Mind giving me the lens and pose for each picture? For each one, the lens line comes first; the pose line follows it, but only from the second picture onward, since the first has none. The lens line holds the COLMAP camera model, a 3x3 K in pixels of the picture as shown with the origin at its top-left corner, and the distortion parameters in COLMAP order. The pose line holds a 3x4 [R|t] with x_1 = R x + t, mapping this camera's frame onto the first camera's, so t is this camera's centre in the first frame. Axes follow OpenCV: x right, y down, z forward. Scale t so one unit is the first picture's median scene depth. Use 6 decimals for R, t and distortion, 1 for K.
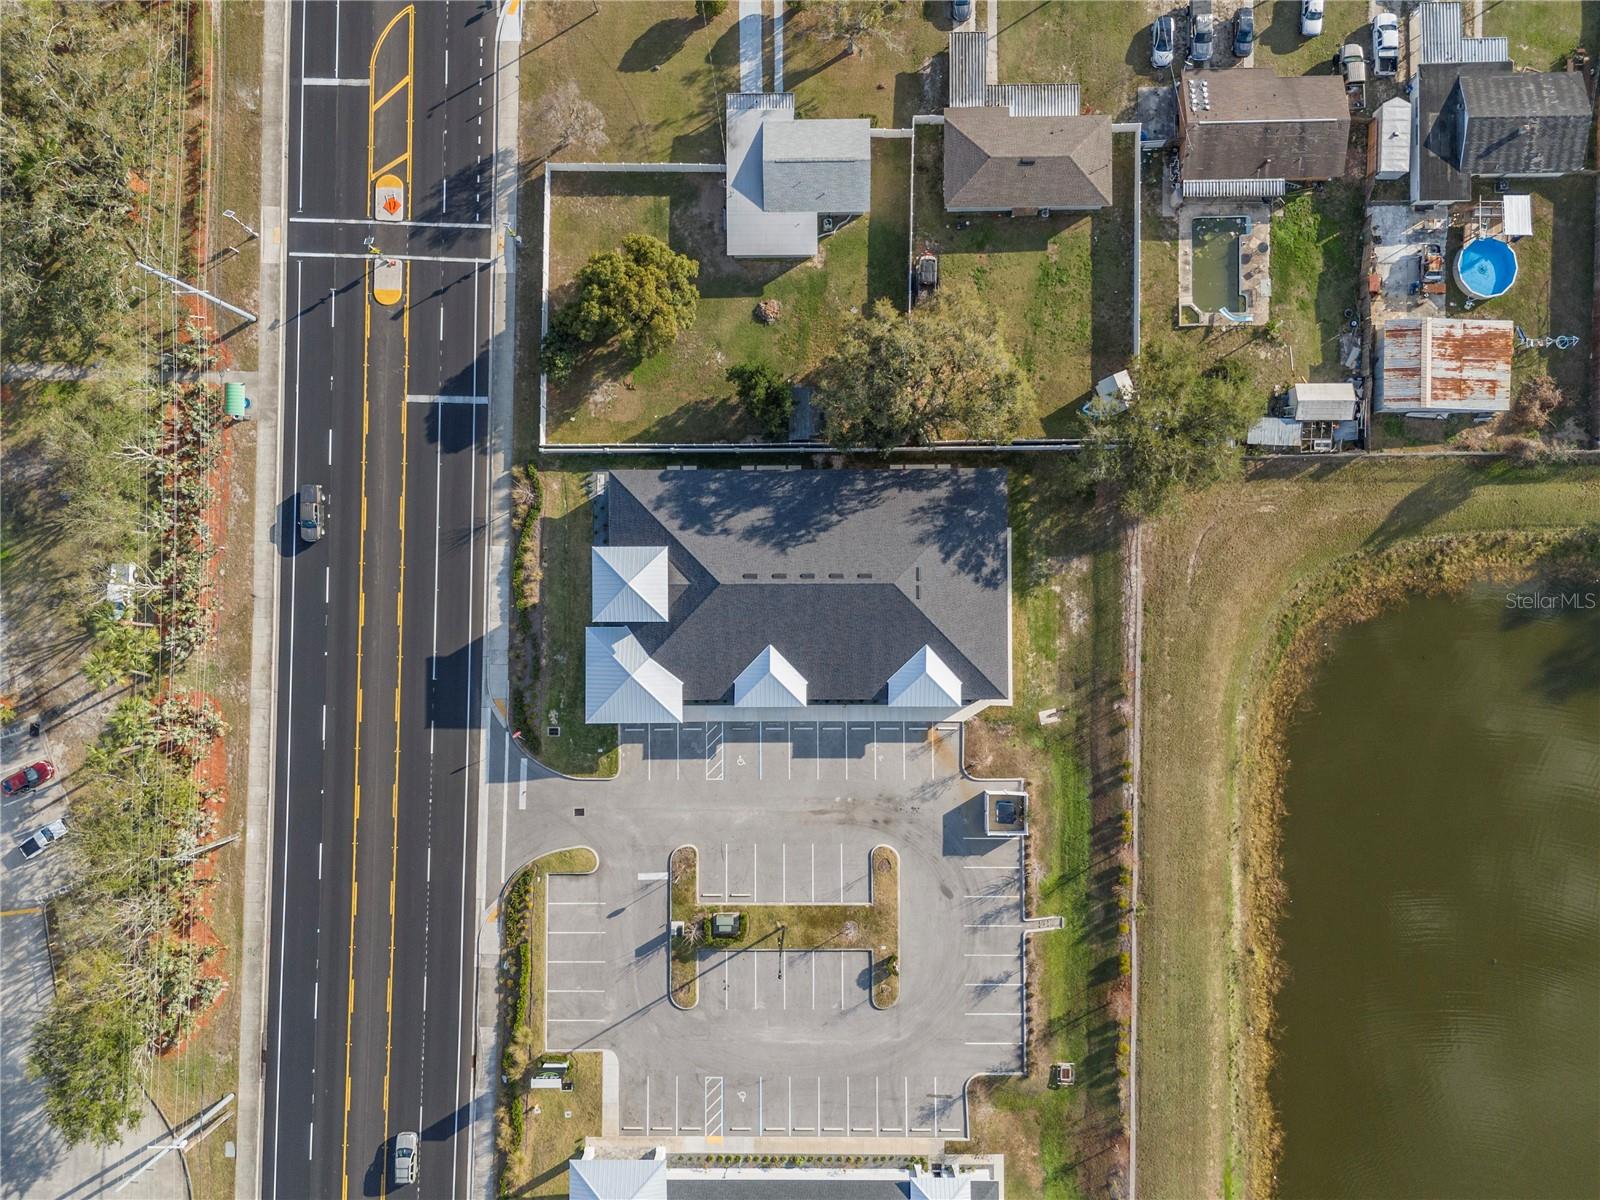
lens RADIAL K [[1162.5, 0, 794.6], [0, 1162.5, 579.1], [0, 0, 1]] dist [0.061354, -0.057821]
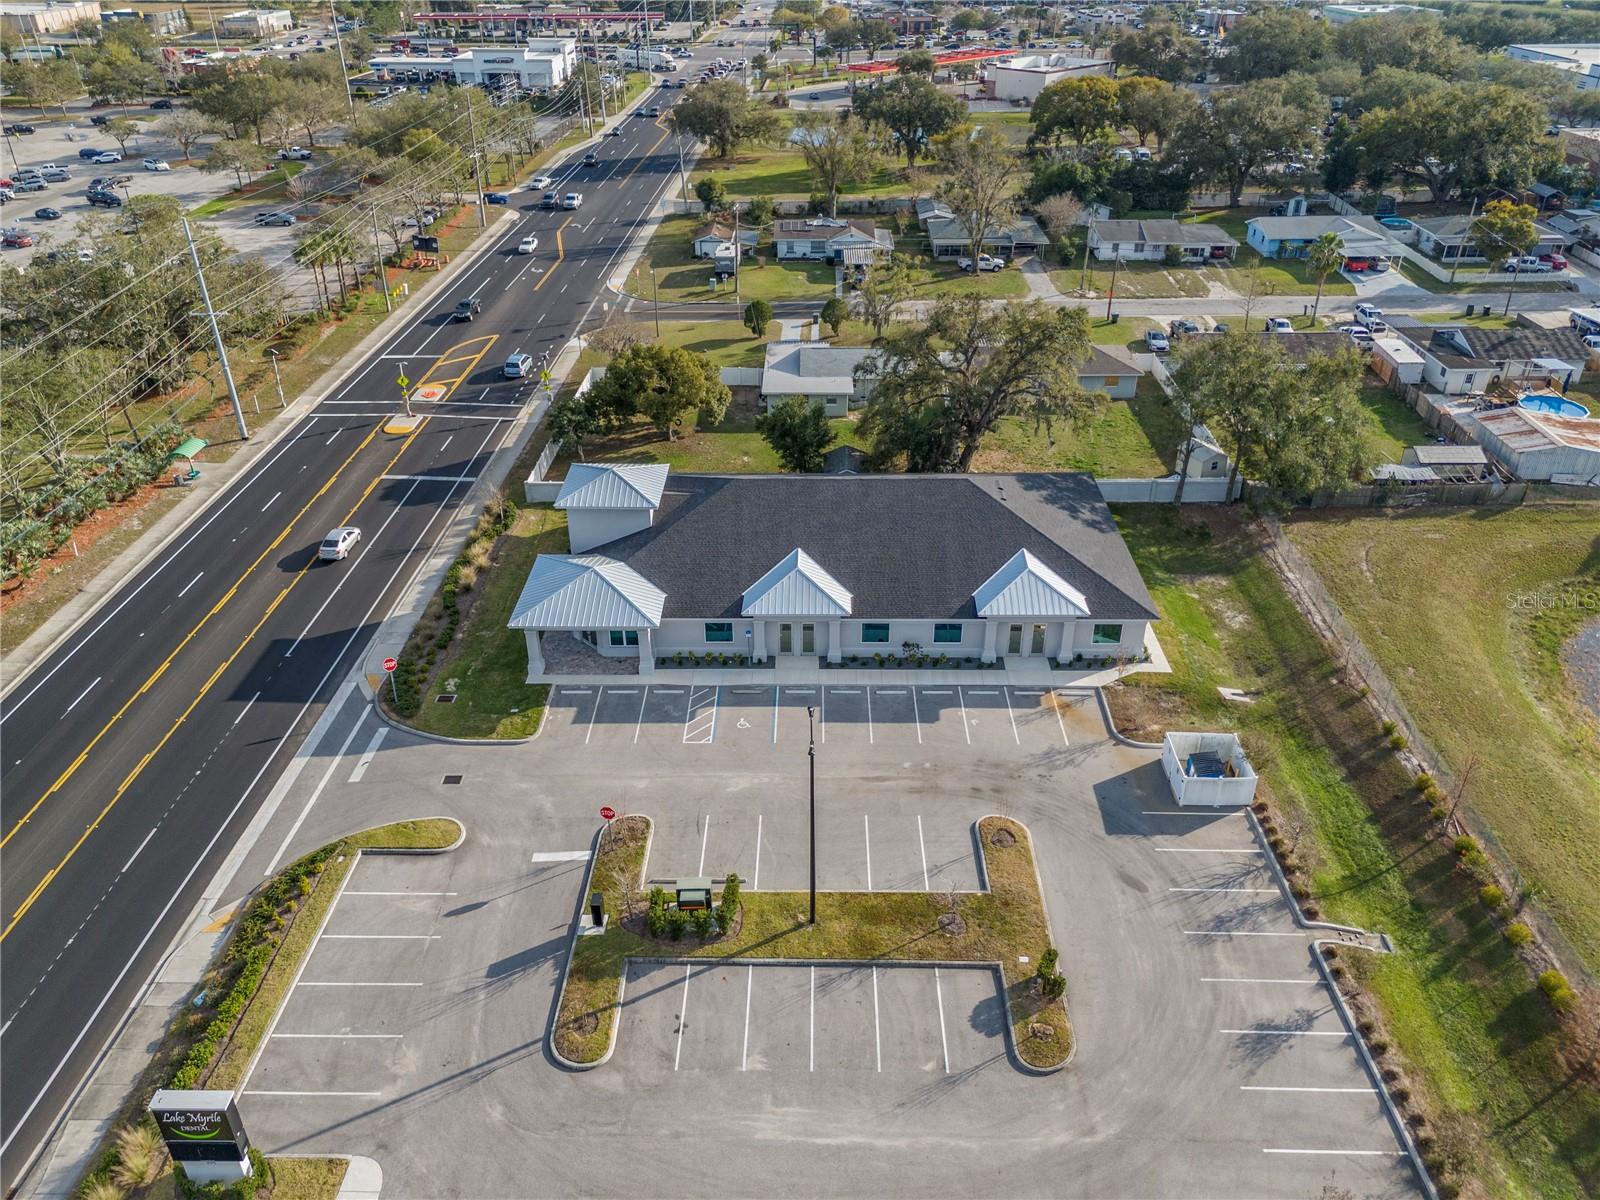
lens RADIAL K [[1182.4, 0, 804.1], [0, 1182.4, 596.8], [0, 0, 1]] dist [0.057597, -0.060885]
pose [[0.999824, 0.016152, -0.009503, -0.009720], [-0.016458, 0.514332, -0.857433, 0.648429], [-0.008961, 0.857439, 0.514508, 0.627122]]
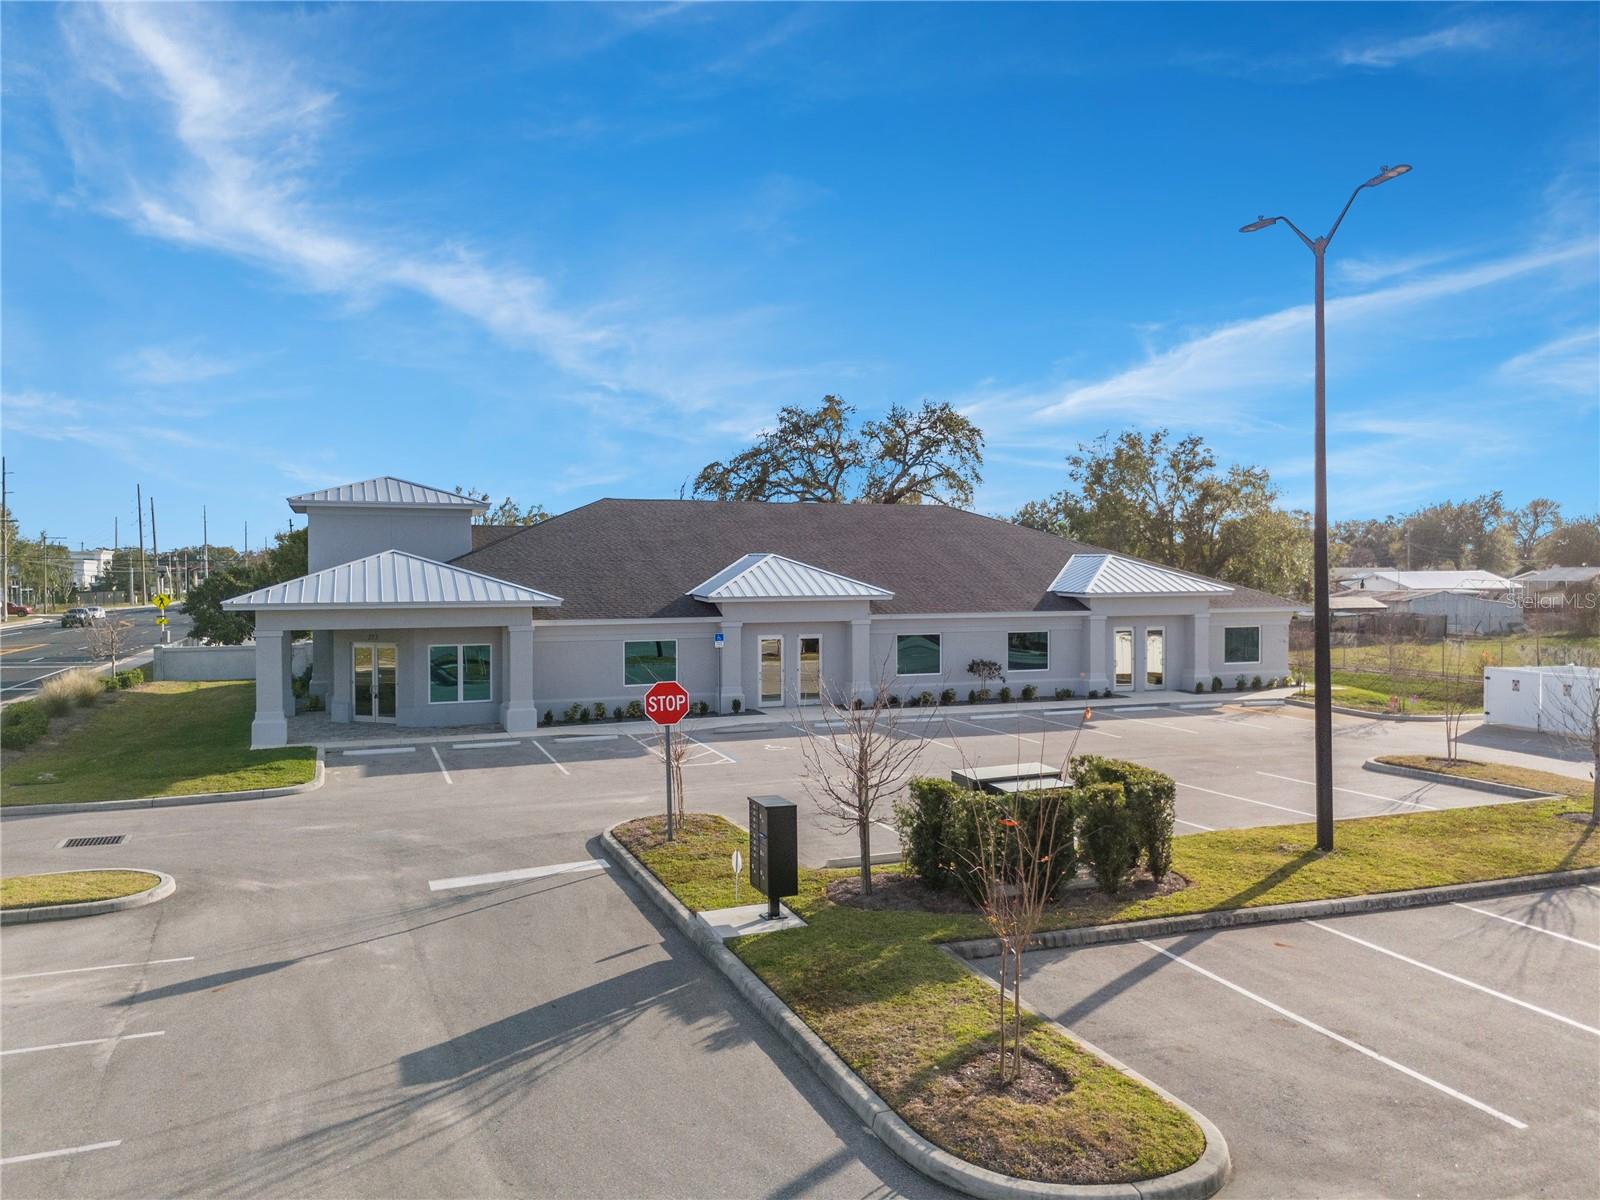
lens RADIAL K [[1182.4, 0, 804.1], [0, 1182.4, 596.8], [0, 0, 1]] dist [0.057597, -0.060885]
pose [[0.941661, -0.002234, 0.336555, -0.138554], [0.336169, 0.054524, -0.940222, 0.437992], [-0.016250, 0.998510, 0.052094, 0.944864]]
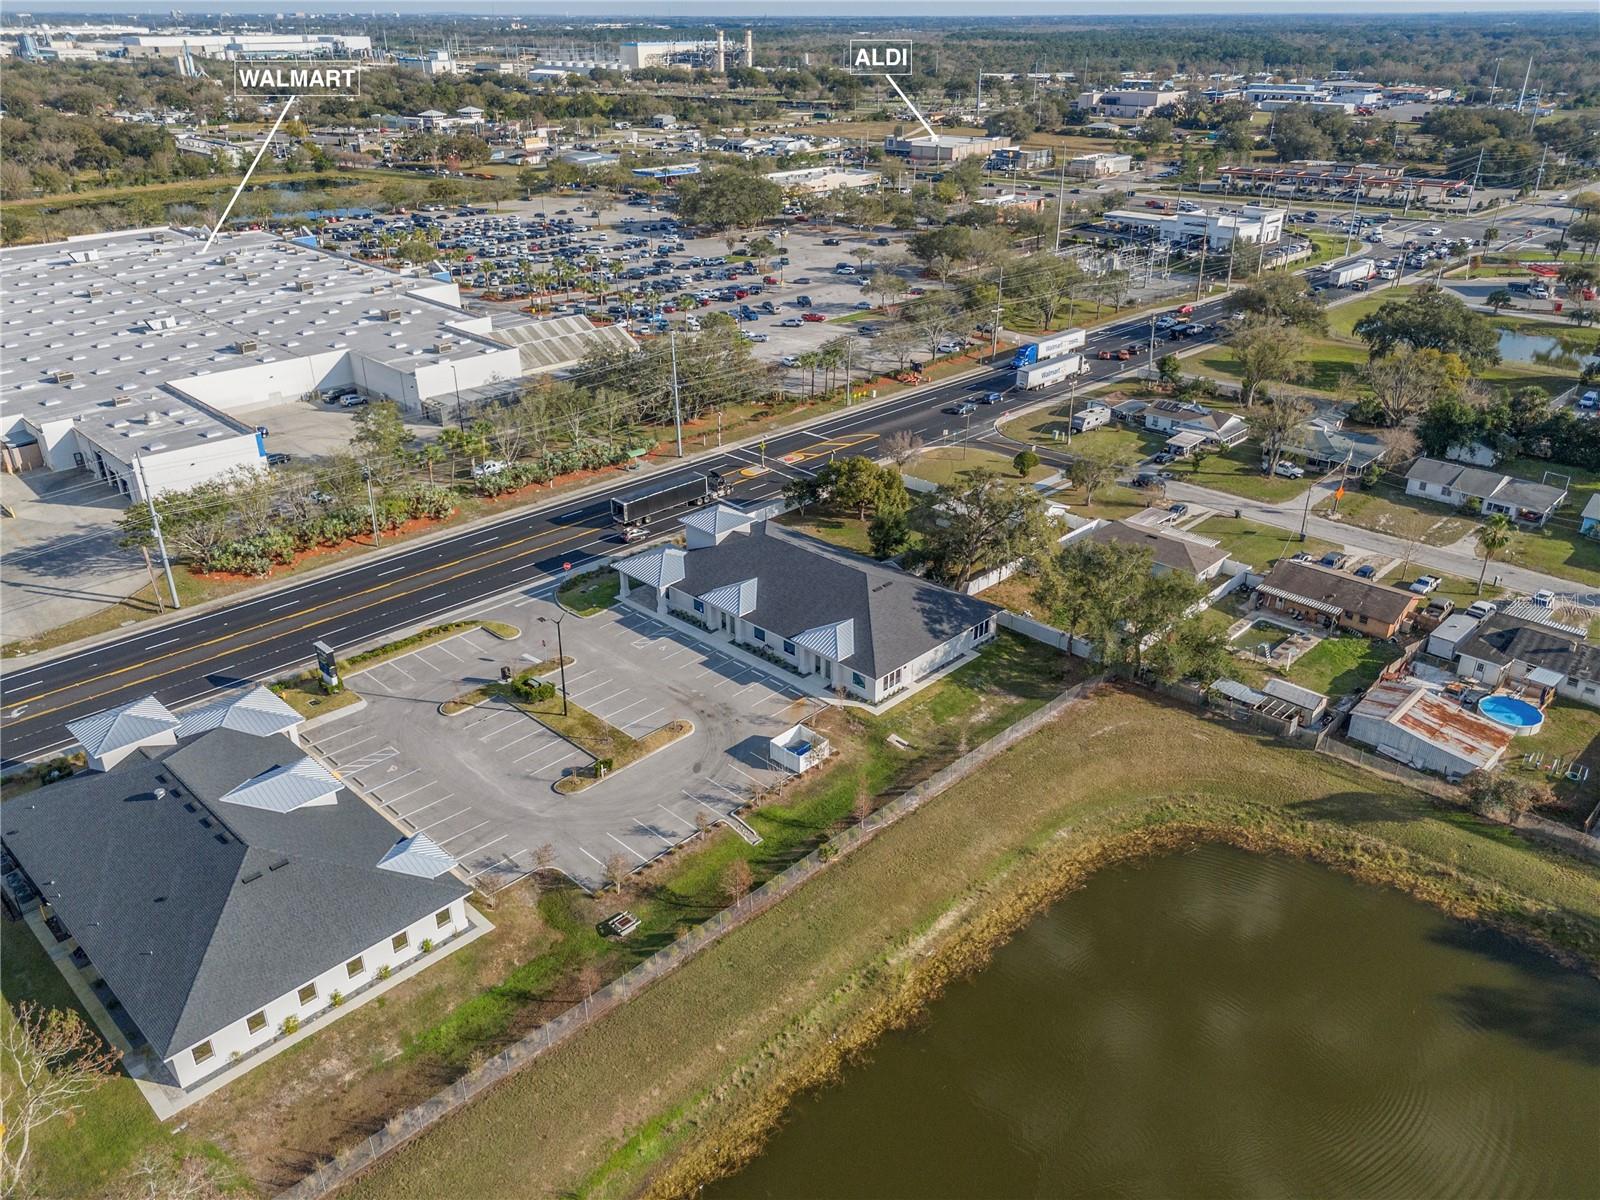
lens RADIAL K [[1182.4, 0, 804.1], [0, 1182.4, 596.8], [0, 0, 1]] dist [0.057597, -0.060885]
pose [[0.718270, 0.315959, -0.619886, 0.746985], [-0.695765, 0.326202, -0.639925, 0.778883], [0.000018, 0.890933, 0.454134, 0.434771]]
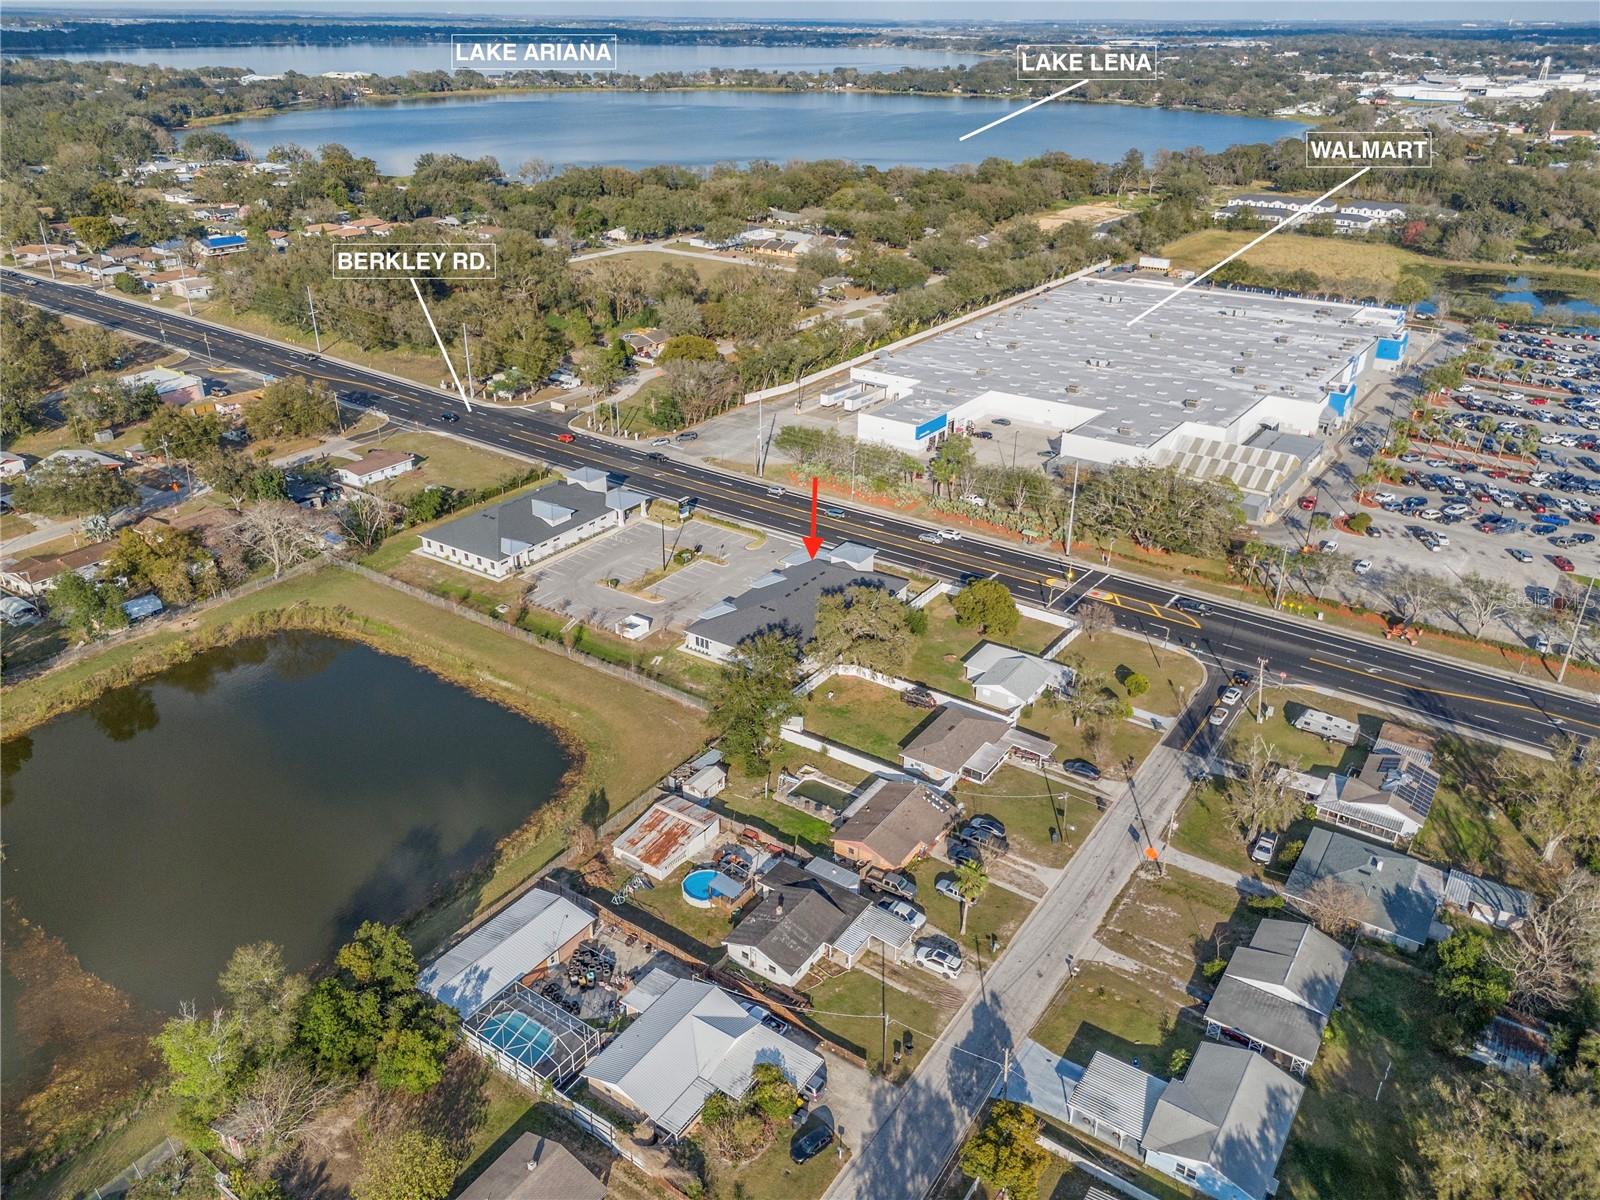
lens RADIAL K [[1162.5, 0, 794.6], [0, 1162.5, 579.1], [0, 0, 1]] dist [0.061354, -0.057821]
pose [[-0.567515, 0.357891, -0.741512, 1.302604], [-0.823295, -0.235106, 0.516634, -0.885587], [0.010565, 0.903681, 0.428076, 0.185475]]
